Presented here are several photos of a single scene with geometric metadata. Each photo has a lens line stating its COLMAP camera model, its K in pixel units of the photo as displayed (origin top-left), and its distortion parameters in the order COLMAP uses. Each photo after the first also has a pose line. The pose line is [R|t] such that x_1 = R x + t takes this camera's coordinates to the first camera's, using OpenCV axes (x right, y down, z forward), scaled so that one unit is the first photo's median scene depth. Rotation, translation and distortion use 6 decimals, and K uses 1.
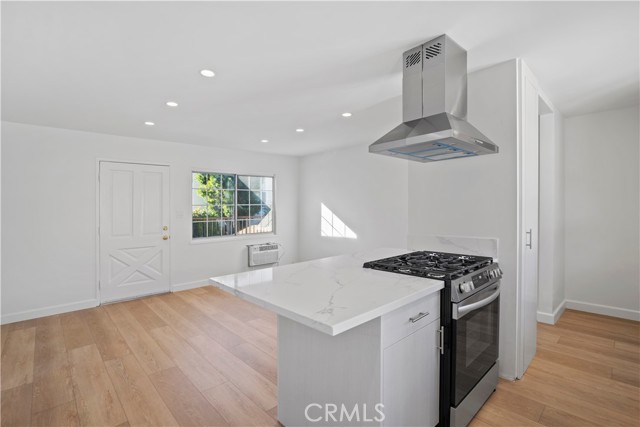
lens RADIAL K [[297.7, 0, 317.3], [0, 297.7, 212.0], [0, 0, 1]] dist [-0.001284, -0.000271]
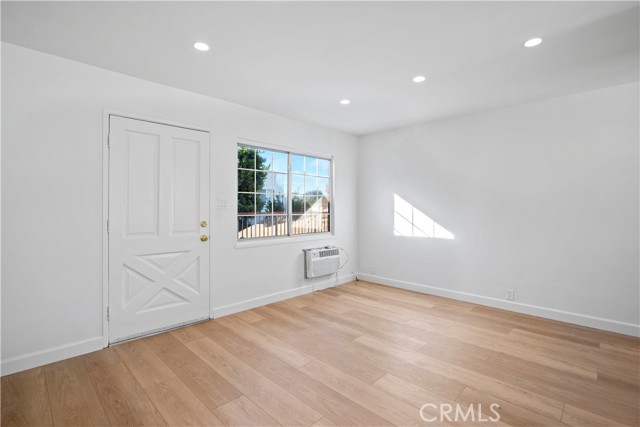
lens RADIAL K [[306.6, 0, 320.0], [0, 306.6, 213.5], [0, 0, 1]] dist [-0.005609, -0.000141]
pose [[0.999519, 0.006689, 0.030280, -0.281467], [-0.006654, 0.999977, -0.001264, 0.031569], [-0.030288, 0.001062, 0.999541, 0.315616]]
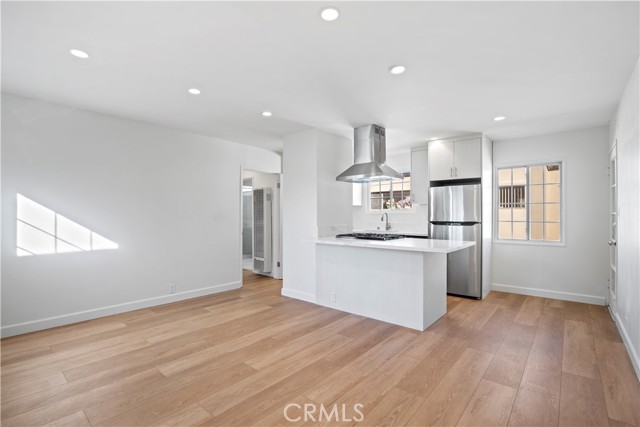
lens RADIAL K [[306.6, 0, 320.0], [0, 306.6, 213.5], [0, 0, 1]] dist [-0.005609, -0.000141]
pose [[-0.117974, 0.012006, 0.992944, -0.722242], [0.015357, 0.999829, -0.010265, 0.024726], [-0.992898, 0.014037, -0.118138, 0.725393]]
